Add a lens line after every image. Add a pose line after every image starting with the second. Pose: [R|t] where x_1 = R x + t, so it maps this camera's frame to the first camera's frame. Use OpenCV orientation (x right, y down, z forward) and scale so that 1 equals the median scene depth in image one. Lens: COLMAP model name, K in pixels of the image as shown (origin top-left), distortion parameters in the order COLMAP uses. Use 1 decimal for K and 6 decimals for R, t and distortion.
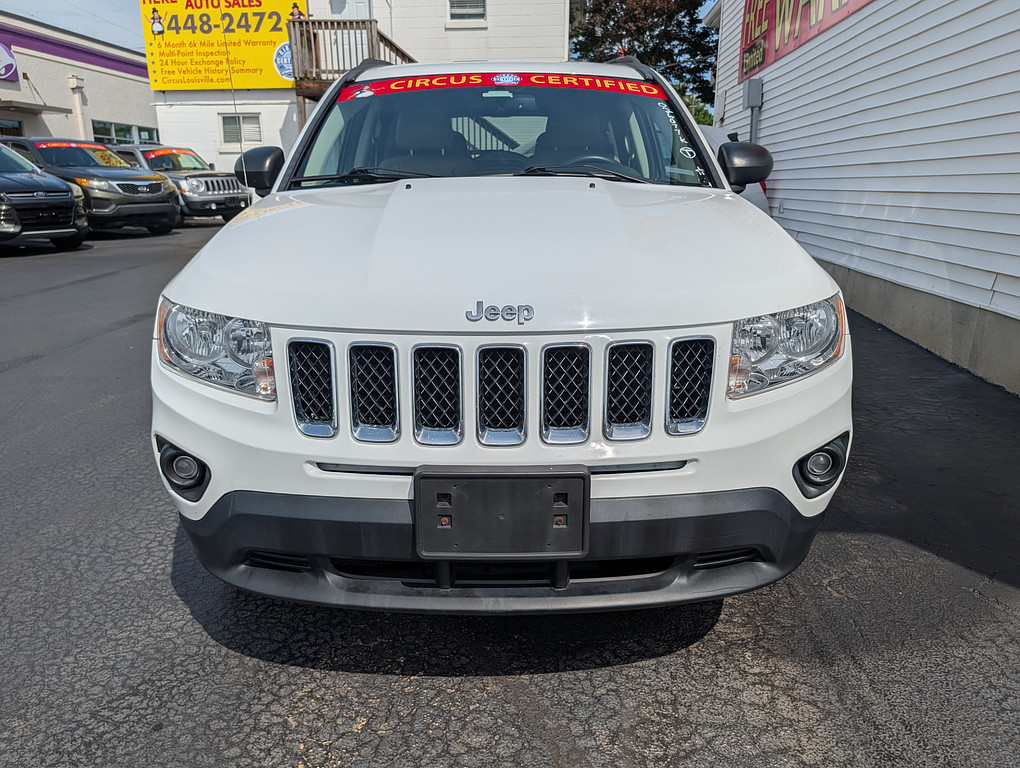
lens RADIAL K [[738.2, 0, 508.6], [0, 738.2, 383.4], [0, 0, 1]] dist [0.018584, -0.018651]
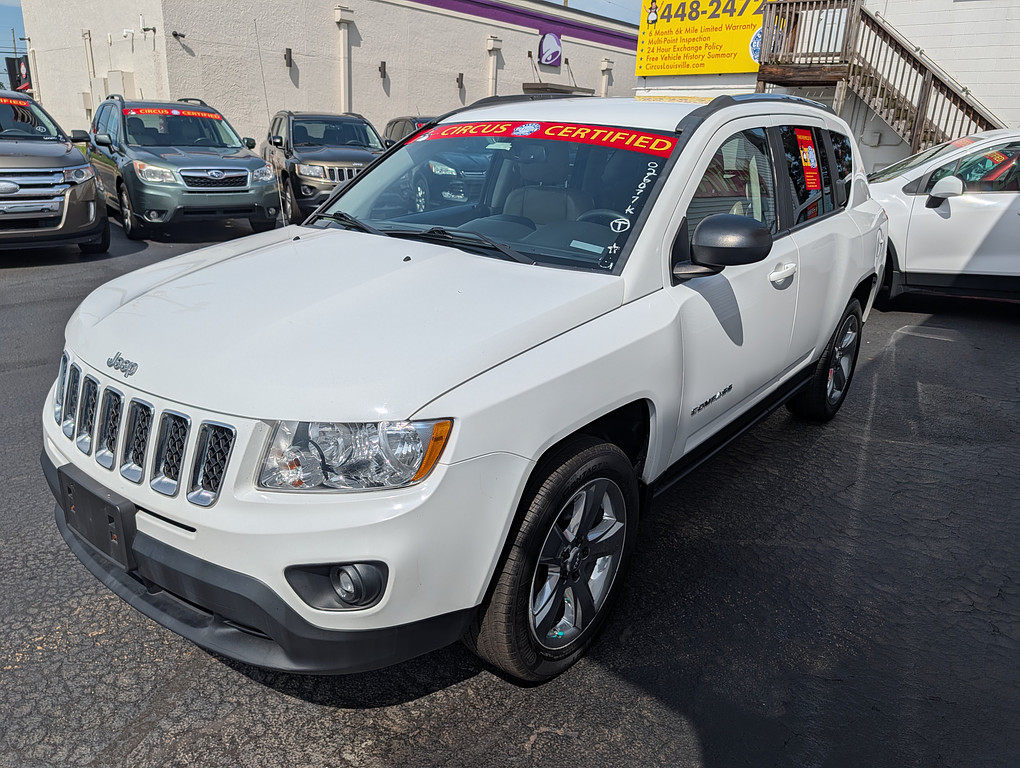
lens RADIAL K [[738.2, 0, 506.3], [0, 738.2, 381.2], [0, 0, 1]] dist [0.018584, -0.018651]
pose [[0.781340, 0.229861, -0.580234, 0.106384], [-0.212026, 0.972174, 0.099617, -0.028532], [0.586986, 0.045190, 0.808335, 0.030744]]
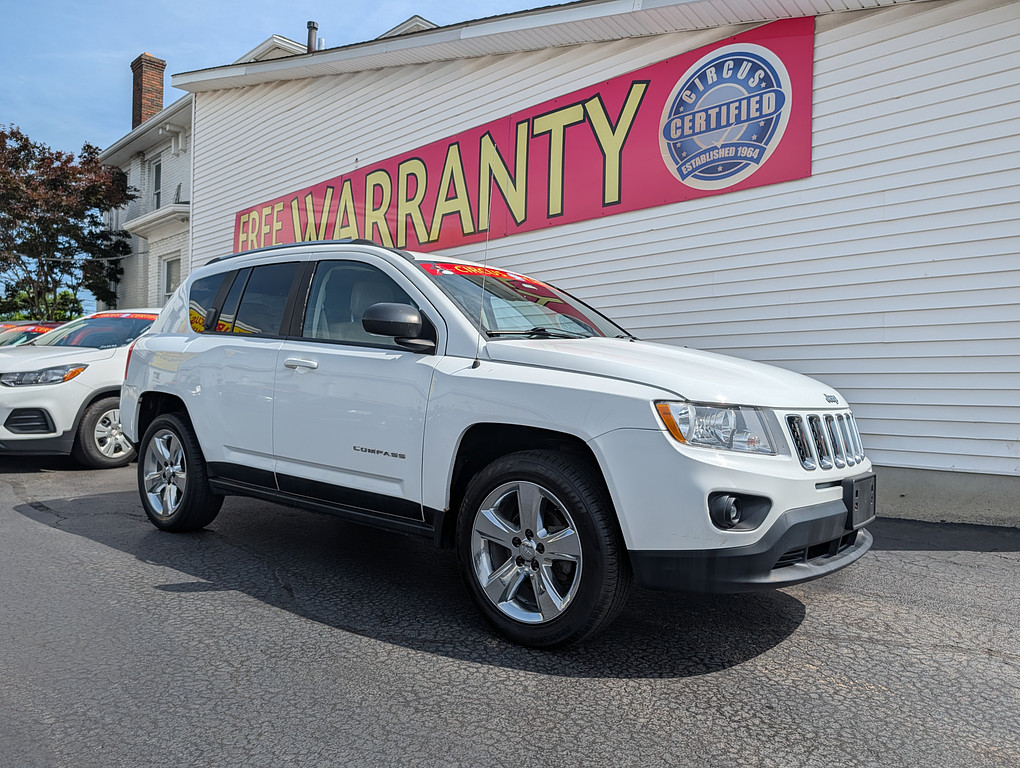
lens RADIAL K [[738.2, 0, 507.1], [0, 738.2, 378.8], [0, 0, 1]] dist [0.018584, -0.018651]
pose [[0.629759, 0.025489, 0.776373, -0.178628], [0.185437, 0.965632, -0.182120, 0.004403], [-0.754332, 0.258660, 0.603389, 0.038428]]
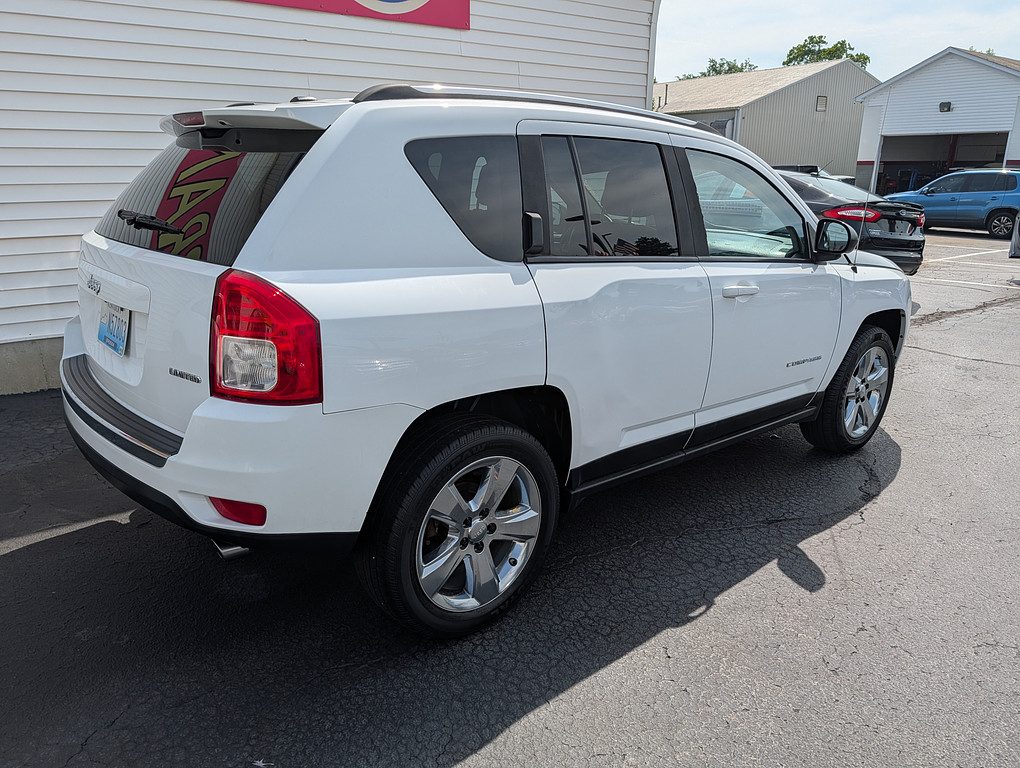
lens RADIAL K [[738.2, 0, 500.2], [0, 738.2, 383.3], [0, 0, 1]] dist [0.018584, -0.018651]
pose [[-0.651677, -0.220489, 0.725742, -0.148576], [0.190942, 0.878314, 0.438298, -0.112976], [-0.734070, 0.424203, -0.530277, 0.341016]]
